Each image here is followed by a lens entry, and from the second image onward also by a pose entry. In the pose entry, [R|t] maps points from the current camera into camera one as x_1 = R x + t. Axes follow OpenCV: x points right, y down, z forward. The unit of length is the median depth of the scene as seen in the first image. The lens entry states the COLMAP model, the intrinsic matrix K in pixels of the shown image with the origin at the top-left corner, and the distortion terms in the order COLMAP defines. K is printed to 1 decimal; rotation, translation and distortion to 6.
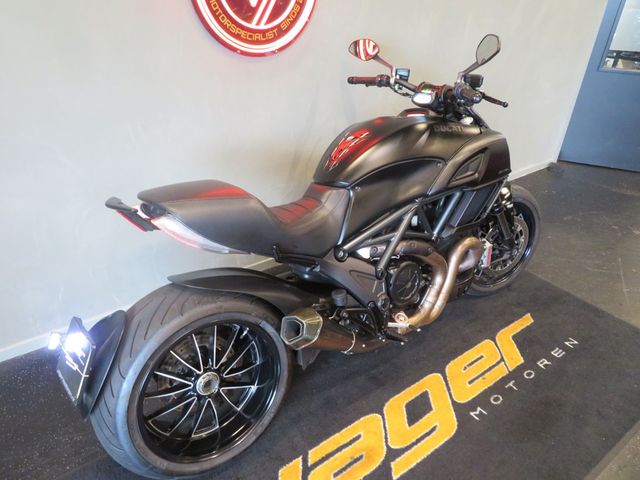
lens RADIAL K [[453.8, 0, 321.9], [0, 453.8, 237.0], [0, 0, 1]] dist [-0.011166, -0.002735]
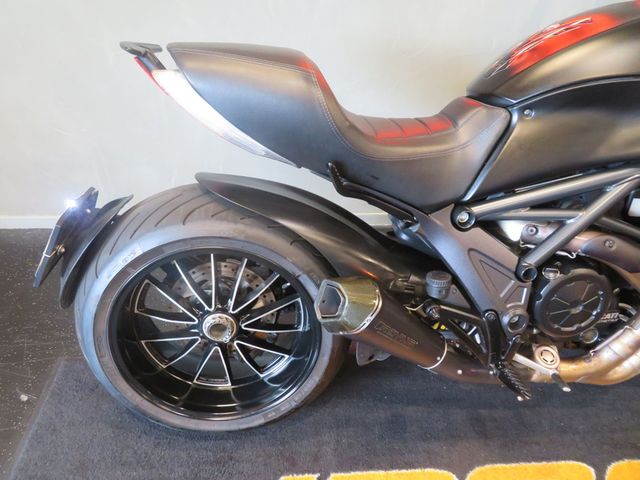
lens RADIAL K [[460.1, 0, 320.0], [0, 460.1, 240.0], [0, 0, 1]] dist [-0.005030, 0.002084]
pose [[0.843448, 0.314553, -0.435491, 0.147809], [-0.269383, 0.949012, 0.163732, 0.016460], [0.464789, -0.020785, 0.885178, 0.355449]]
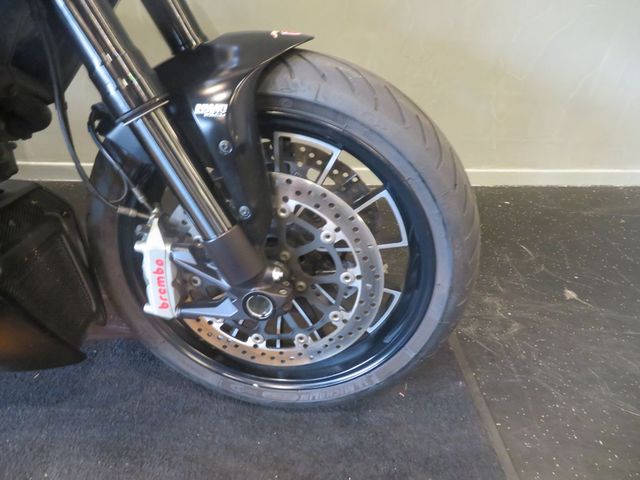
lens RADIAL K [[453.8, 0, 321.9], [0, 453.8, 237.0], [0, 0, 1]] dist [-0.011166, -0.002735]
pose [[0.845473, 0.310729, -0.434307, 0.760331], [-0.291308, 0.949982, 0.112579, -0.063541], [0.447565, 0.031334, 0.893702, 1.054970]]
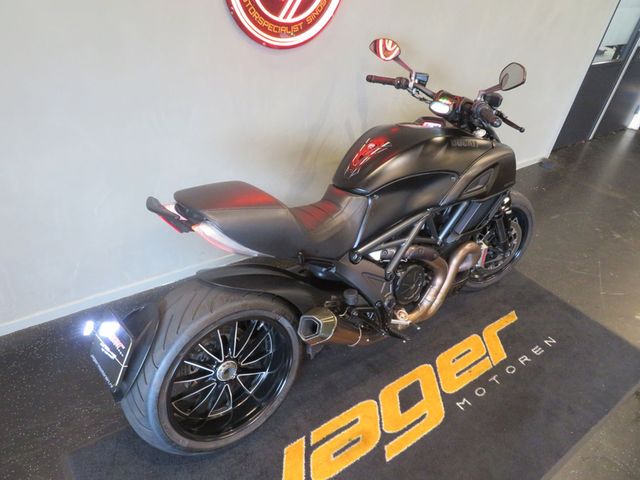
lens RADIAL K [[453.8, 0, 321.9], [0, 453.8, 237.0], [0, 0, 1]] dist [-0.011166, -0.002735]
pose [[0.996453, 0.069023, 0.048140, -0.085854], [-0.072845, 0.993902, 0.082781, -0.086647], [-0.042132, -0.085994, 0.995404, -0.051879]]
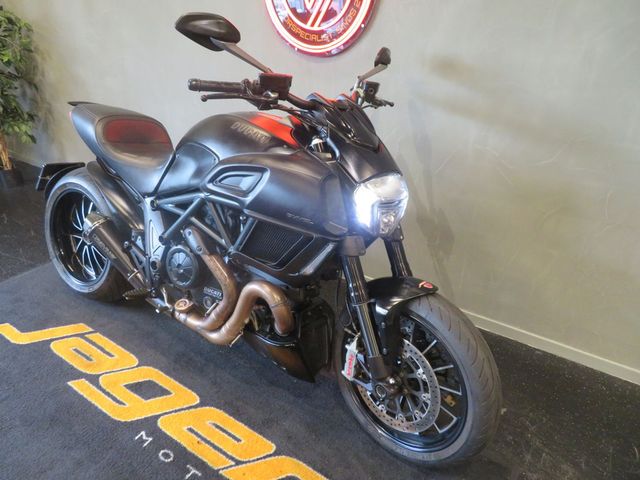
lens RADIAL K [[458.7, 0, 320.0], [0, 458.7, 240.0], [0, 0, 1]] dist [-0.002421, 0.001771]
pose [[0.337065, 0.398482, -0.852994, 1.147017], [-0.487542, 0.848948, 0.203937, -0.308530], [0.805413, 0.347130, 0.480427, 0.767235]]
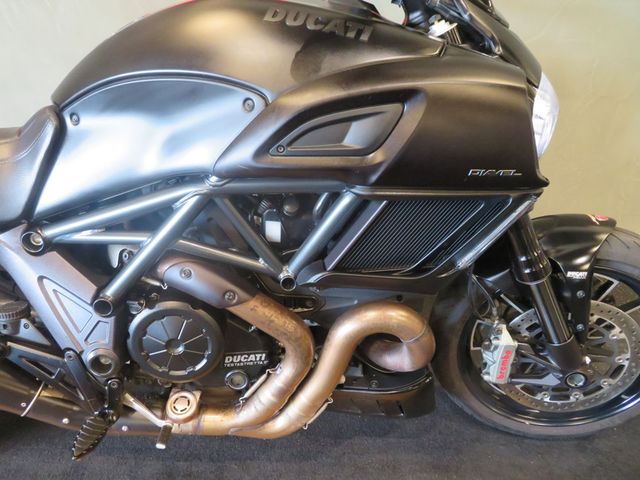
lens RADIAL K [[460.1, 0, 320.0], [0, 460.1, 240.0], [0, 0, 1]] dist [-0.005030, 0.002084]
pose [[0.832286, 0.296094, -0.468646, 0.526404], [-0.277715, 0.954371, 0.109774, -0.103533], [0.479766, 0.038786, 0.876539, 0.661338]]
